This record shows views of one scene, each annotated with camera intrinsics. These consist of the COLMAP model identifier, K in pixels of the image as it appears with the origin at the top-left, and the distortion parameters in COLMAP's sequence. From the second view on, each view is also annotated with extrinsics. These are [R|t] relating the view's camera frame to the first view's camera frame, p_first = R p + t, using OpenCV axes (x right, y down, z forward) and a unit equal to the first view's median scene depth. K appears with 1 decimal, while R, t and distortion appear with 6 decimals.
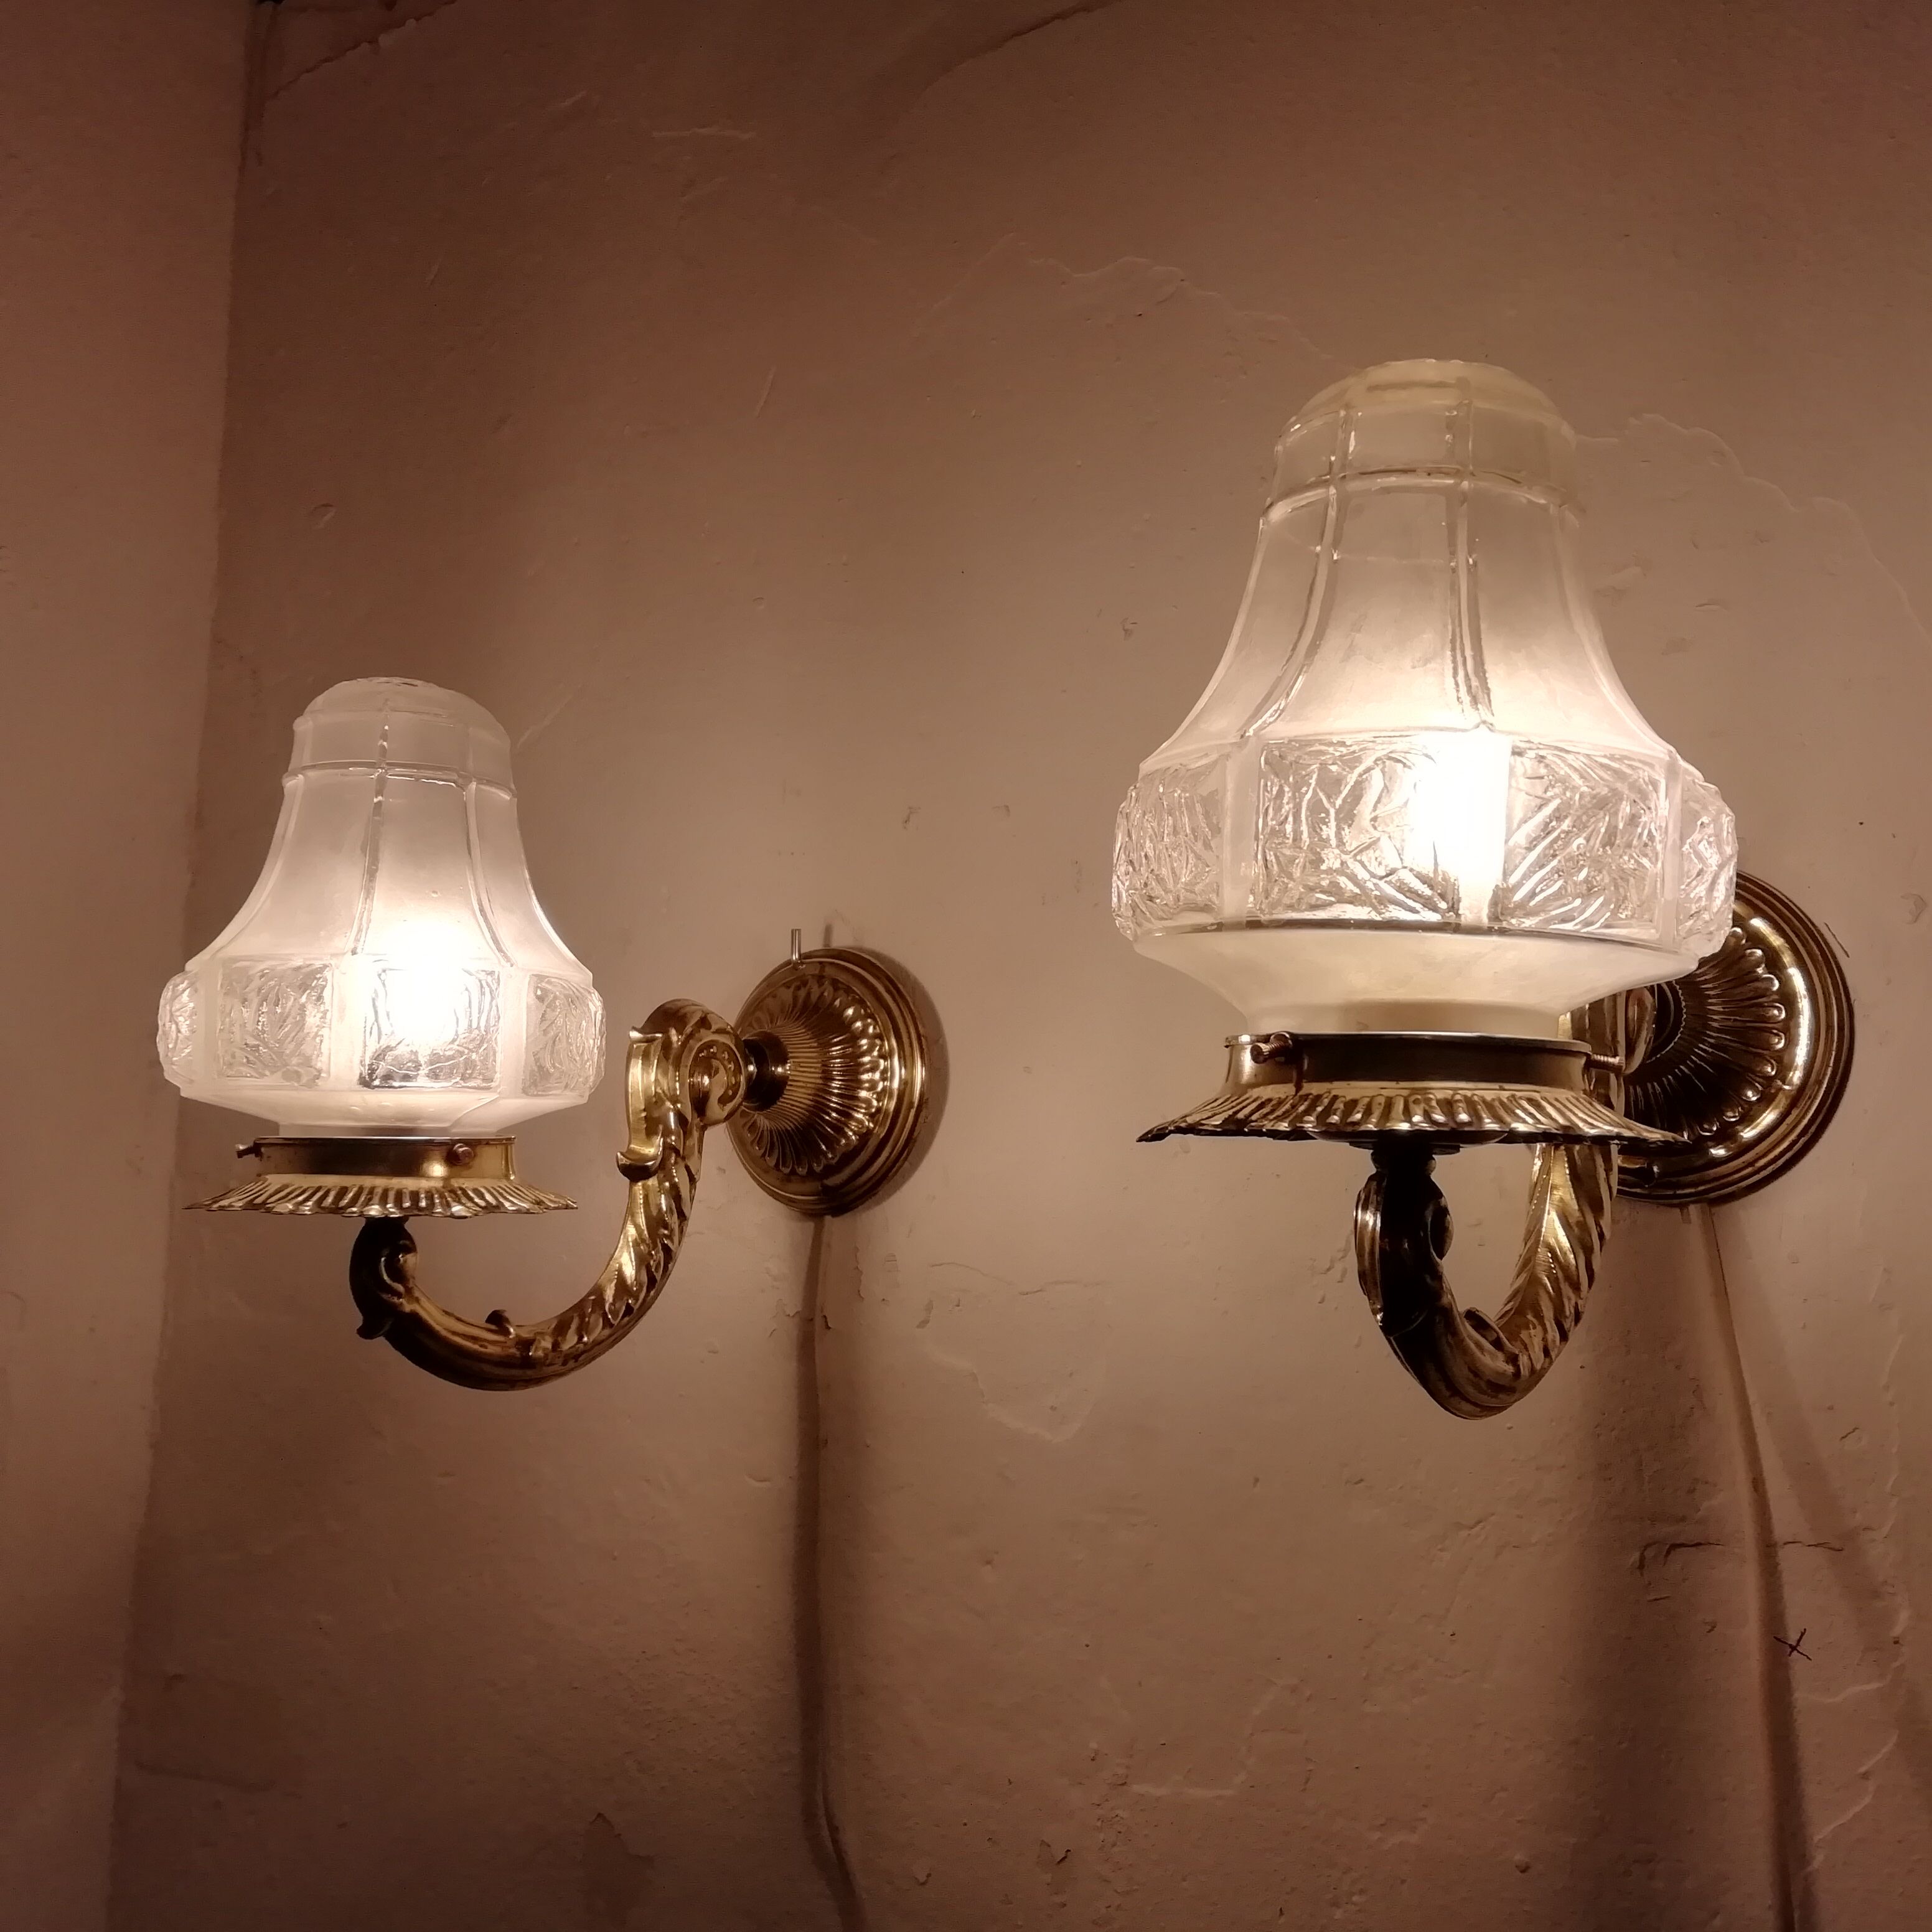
lens RADIAL K [[1956.2, 0, 959.4], [0, 1956.2, 962.0], [0, 0, 1]] dist [0.050350, -0.062041]
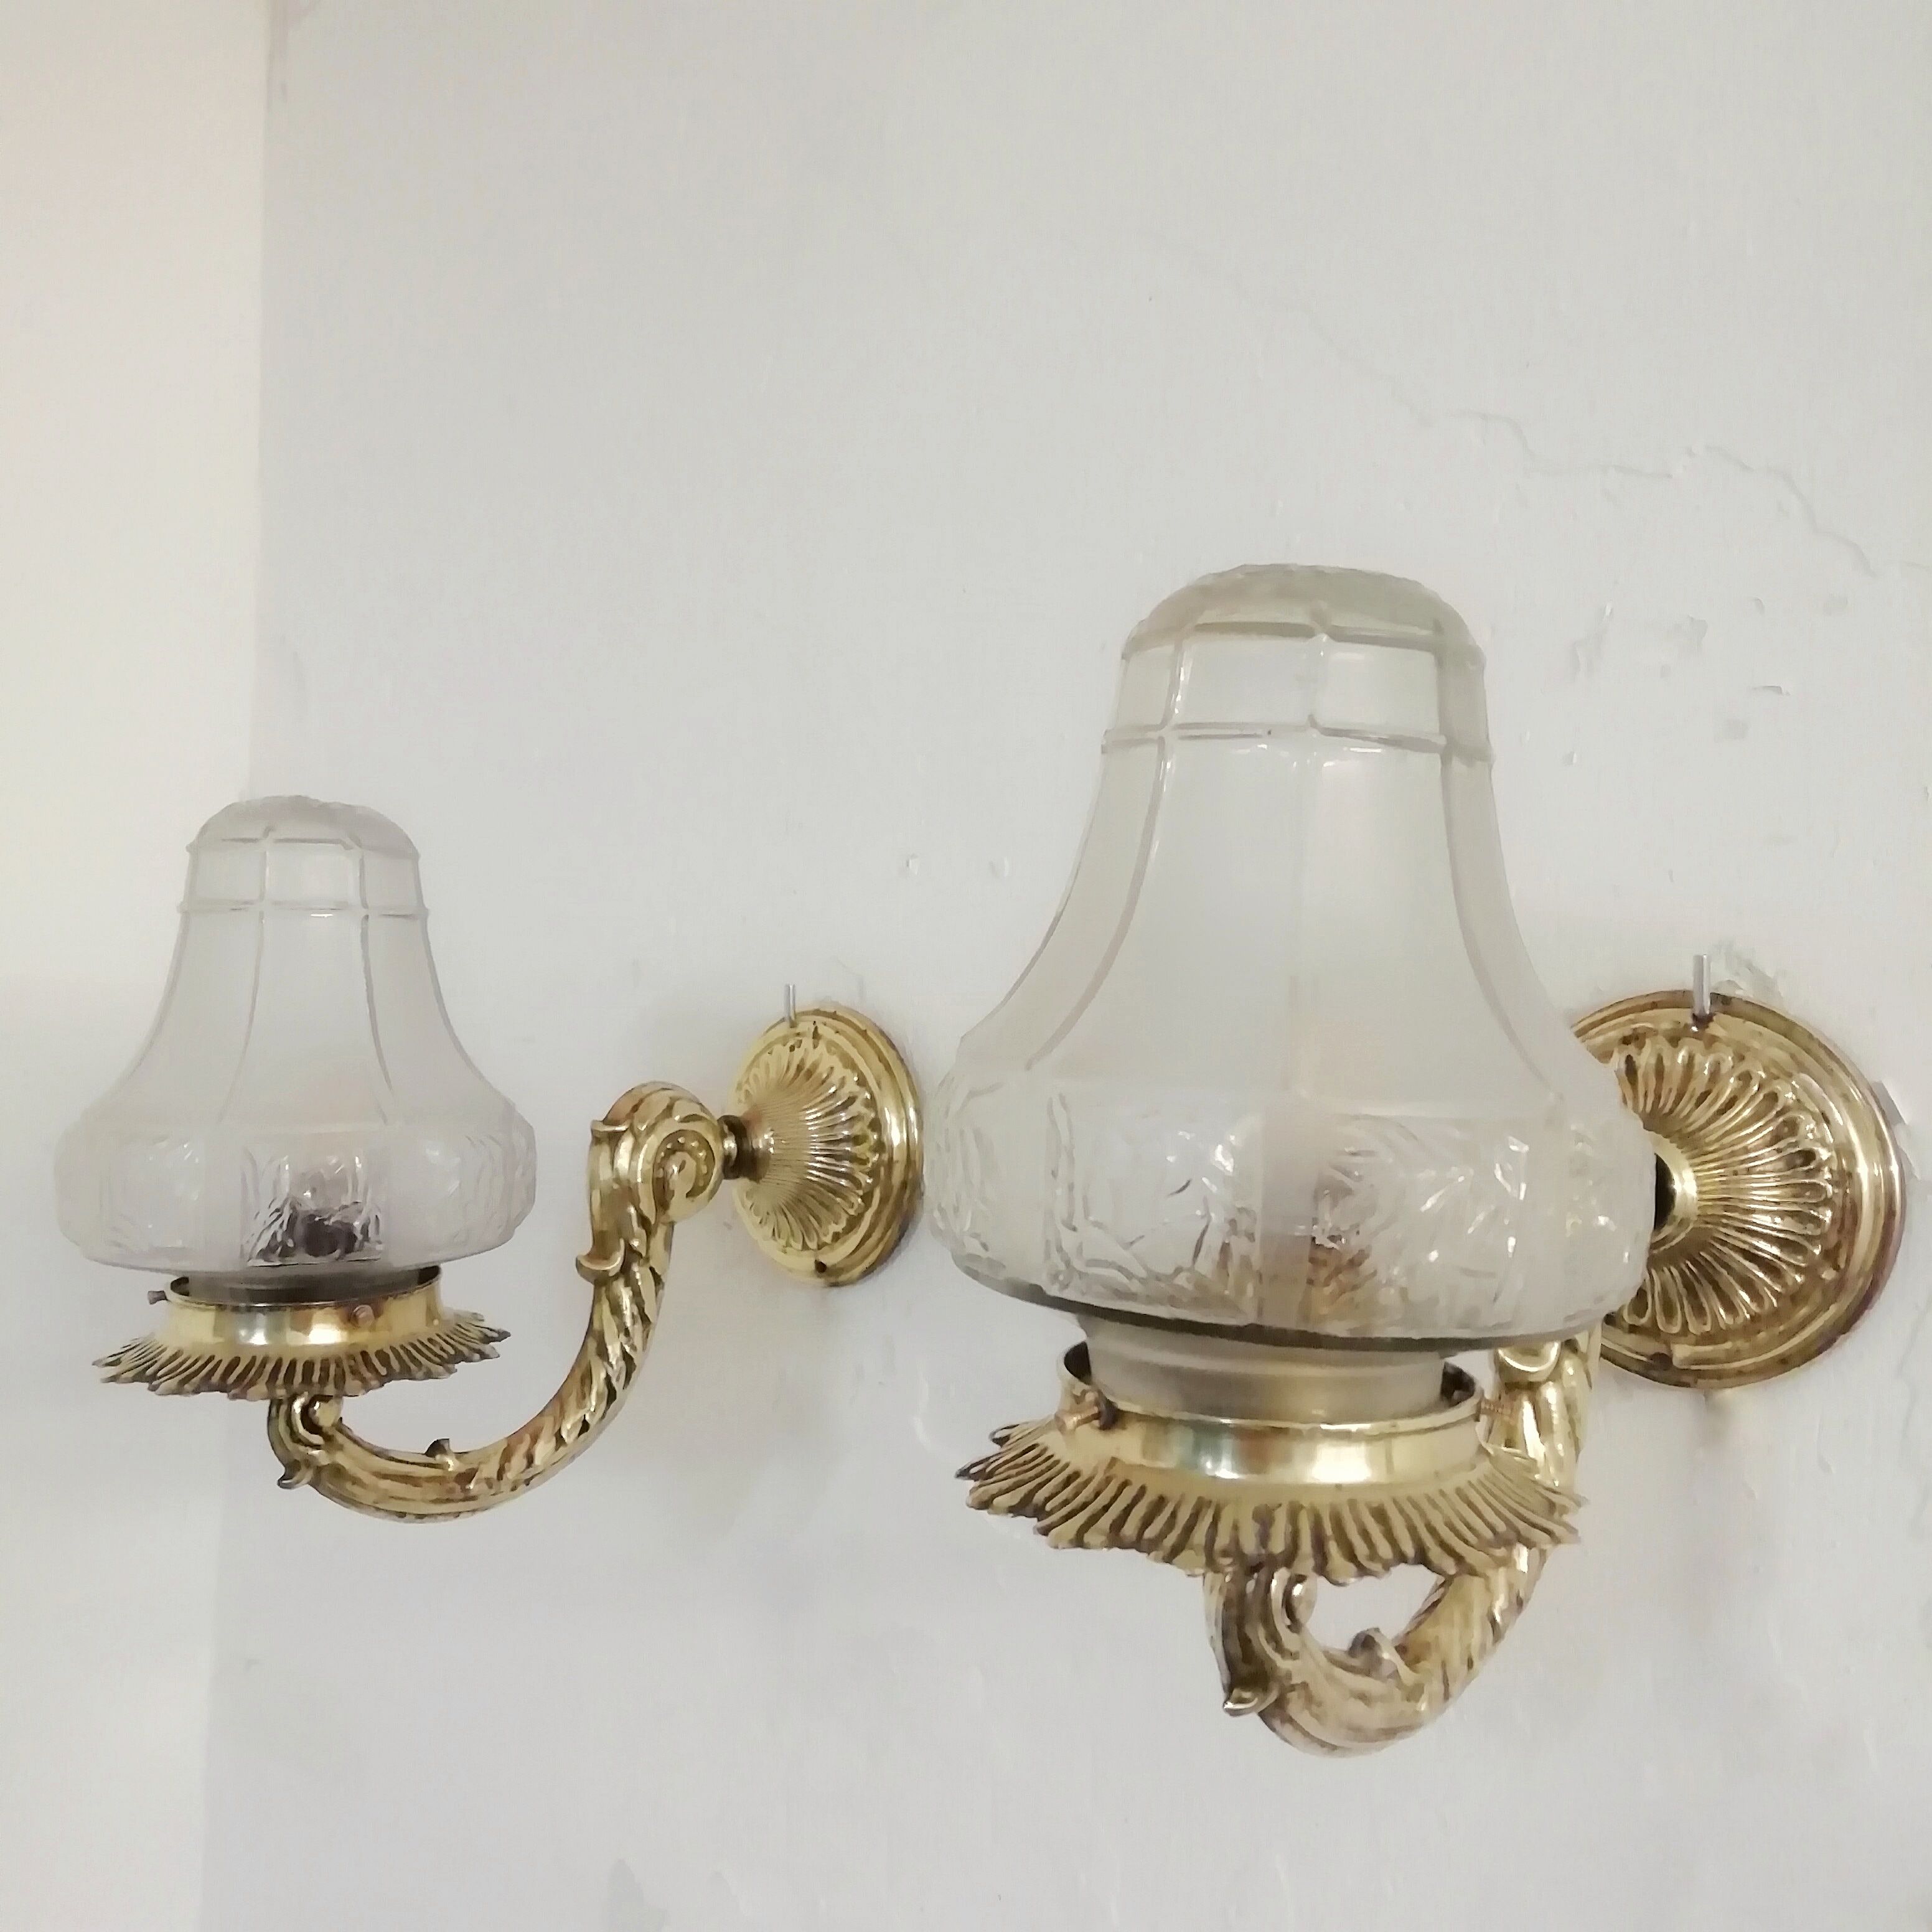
lens RADIAL K [[1956.2, 0, 959.4], [0, 1956.2, 962.0], [0, 0, 1]] dist [0.050350, -0.062041]
pose [[0.992939, -0.000247, -0.118628, 0.123672], [0.012996, 0.994206, 0.106702, -0.144949], [0.117915, -0.107490, 0.987189, 0.100729]]
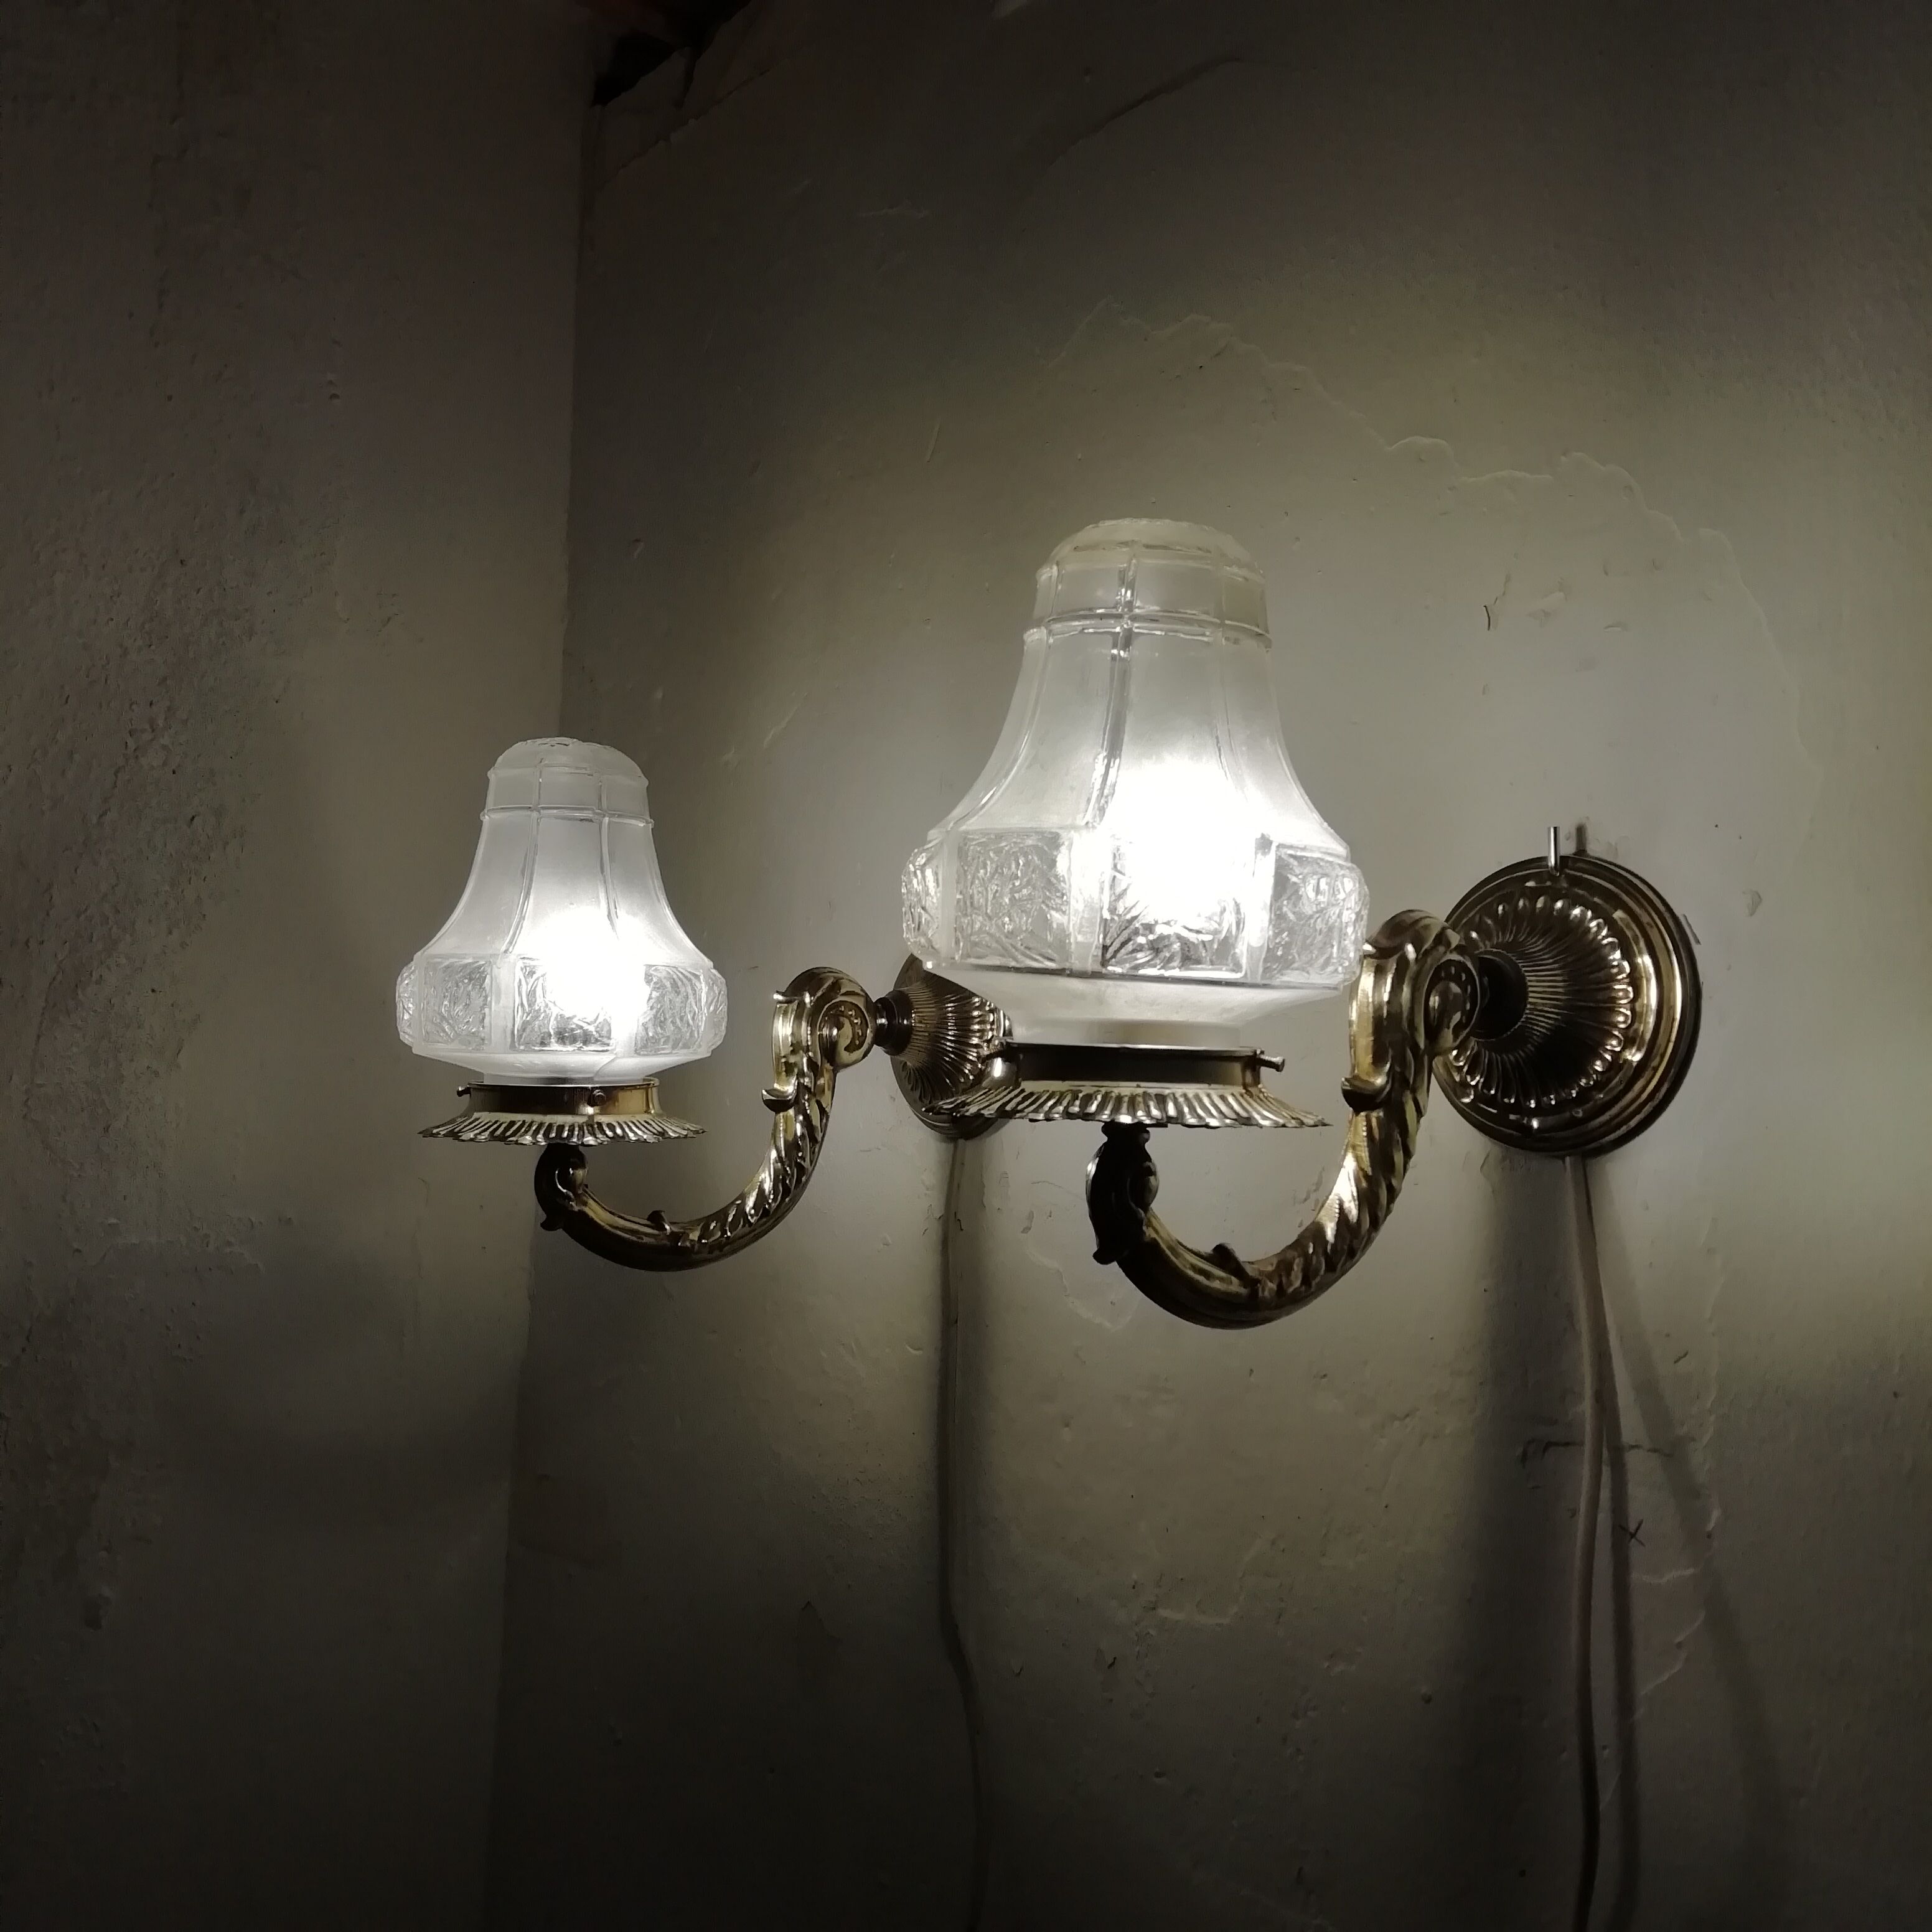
lens RADIAL K [[1942.4, 0, 953.9], [0, 1942.4, 969.9], [0, 0, 1]] dist [0.054449, -0.023813]
pose [[0.960005, -0.002372, -0.279974, 0.303030], [0.020516, 0.997872, 0.061895, -0.057274], [0.279232, -0.065164, 0.958010, -0.174051]]
